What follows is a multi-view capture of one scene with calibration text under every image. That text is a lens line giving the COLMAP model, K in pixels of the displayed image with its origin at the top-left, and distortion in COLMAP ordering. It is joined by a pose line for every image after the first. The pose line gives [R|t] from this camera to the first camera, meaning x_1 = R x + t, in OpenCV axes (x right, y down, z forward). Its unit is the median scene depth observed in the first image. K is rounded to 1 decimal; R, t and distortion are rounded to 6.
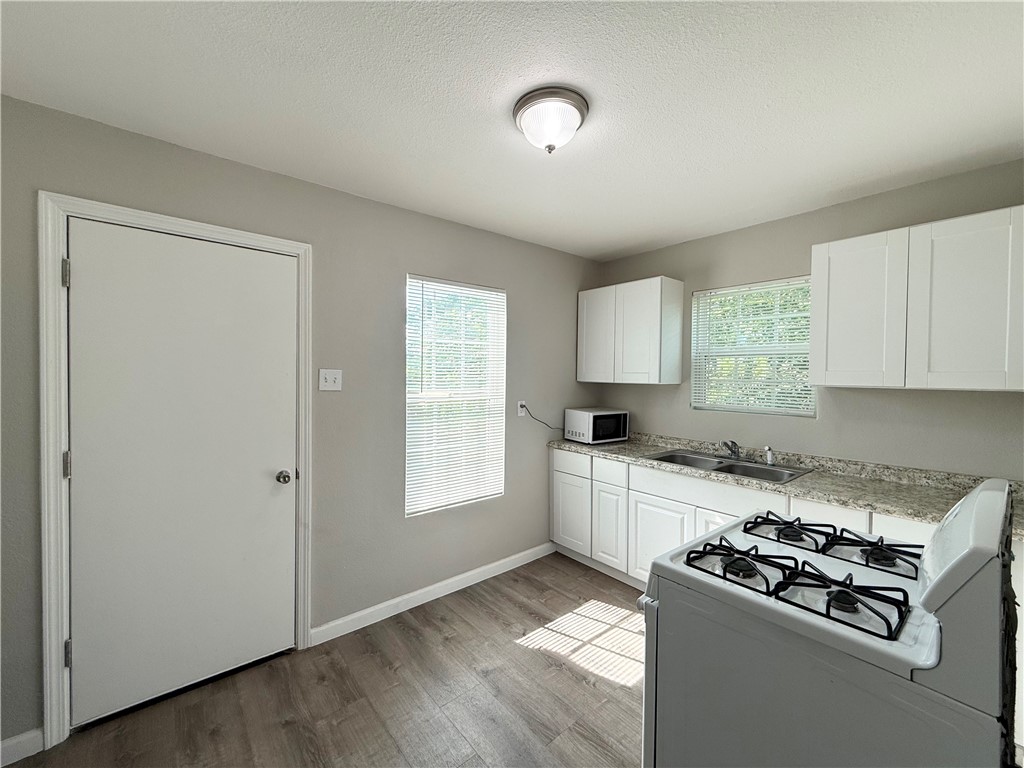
lens RADIAL K [[409.9, 0, 506.4], [0, 409.9, 385.8], [0, 0, 1]] dist [0.002851, 0.001395]
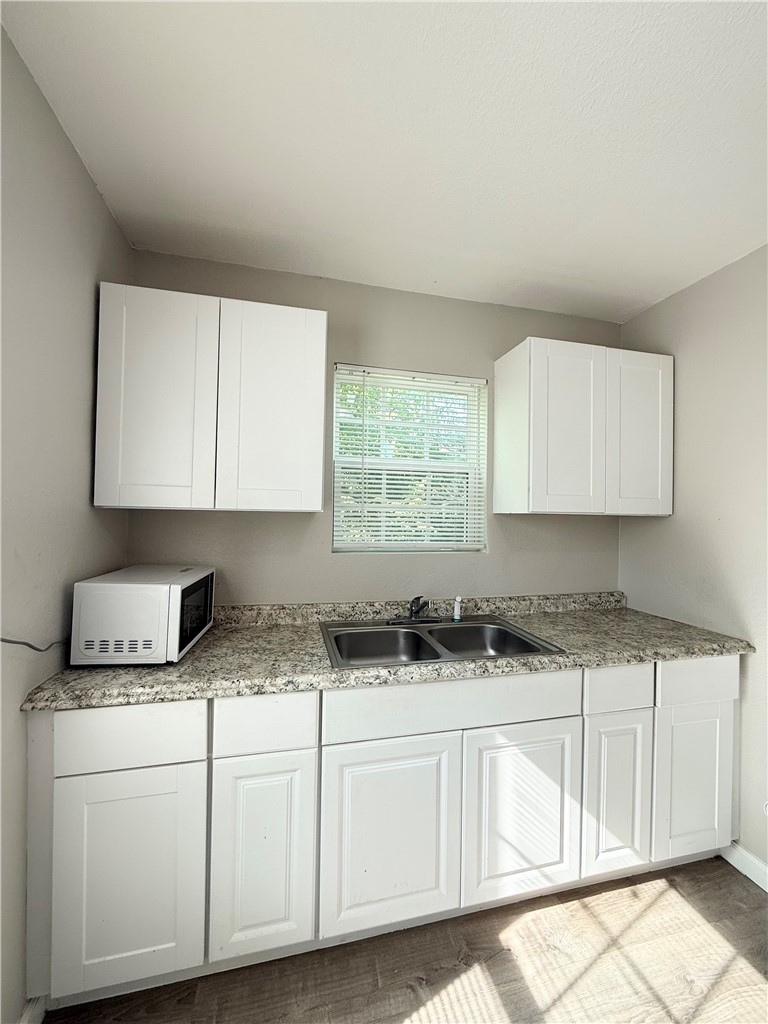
lens RADIAL K [[409.9, 0, 390.0], [0, 409.9, 509.5], [0, 0, 1]] dist [0.002851, 0.001395]
pose [[0.444898, 0.006969, 0.895554, -0.062417], [0.015323, 0.999764, -0.015392, 0.002674], [-0.895450, 0.020570, 0.444686, 0.662833]]
